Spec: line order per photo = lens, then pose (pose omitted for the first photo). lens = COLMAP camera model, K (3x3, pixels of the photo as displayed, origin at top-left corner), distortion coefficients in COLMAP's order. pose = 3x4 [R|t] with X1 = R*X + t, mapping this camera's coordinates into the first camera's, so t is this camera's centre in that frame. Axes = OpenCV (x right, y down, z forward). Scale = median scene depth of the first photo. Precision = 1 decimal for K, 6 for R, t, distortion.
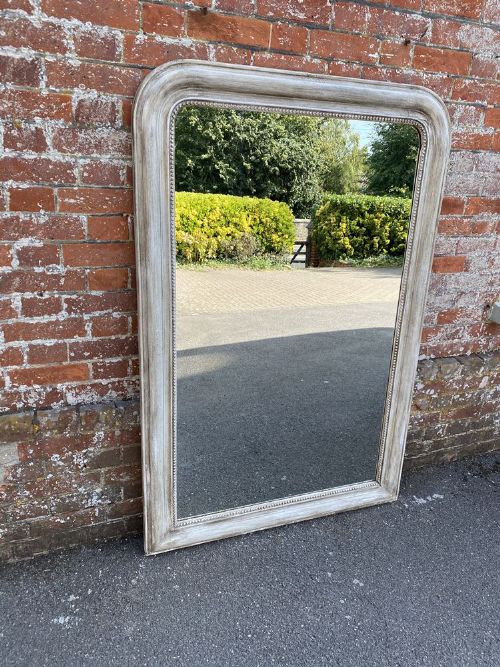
lens RADIAL K [[505.0, 0, 262.1], [0, 505.0, 330.8], [0, 0, 1]] dist [0.011873, -0.006294]
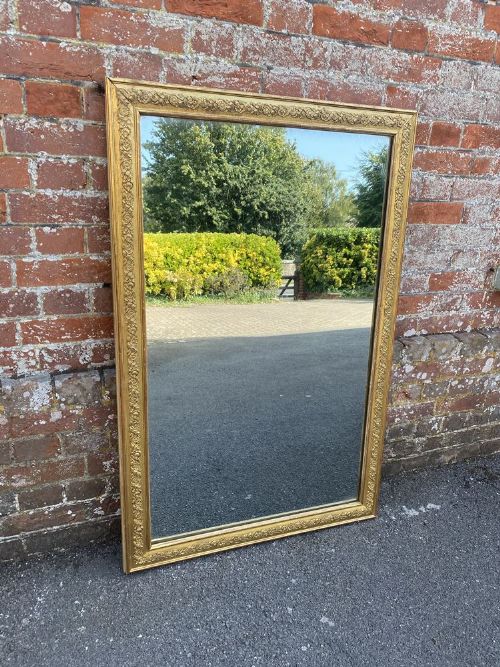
lens RADIAL K [[505.0, 0, 255.5], [0, 505.0, 330.5], [0, 0, 1]] dist [0.011873, -0.006294]
pose [[0.999963, -0.005026, -0.006972, 0.095699], [0.004828, 0.999592, -0.028168, 0.090868], [0.007111, 0.028134, 0.999579, 0.247926]]
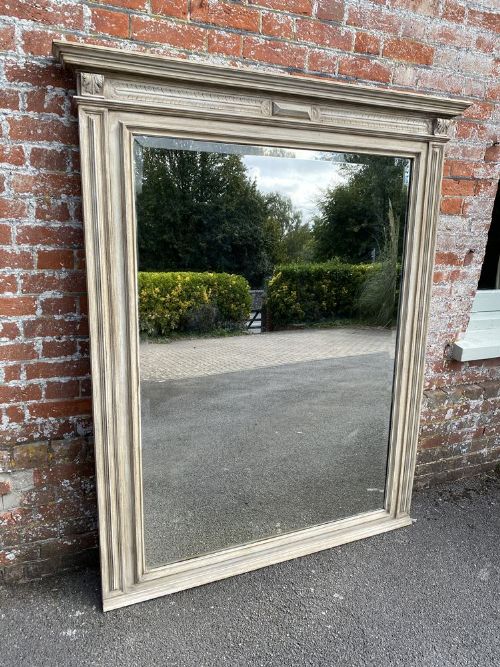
lens RADIAL K [[505.0, 0, 259.0], [0, 505.0, 328.5], [0, 0, 1]] dist [0.011873, -0.006294]
pose [[0.999766, -0.011609, 0.018259, 0.004580], [0.013301, 0.995343, -0.095477, 0.021030], [-0.017066, 0.095698, 0.995264, -0.157503]]
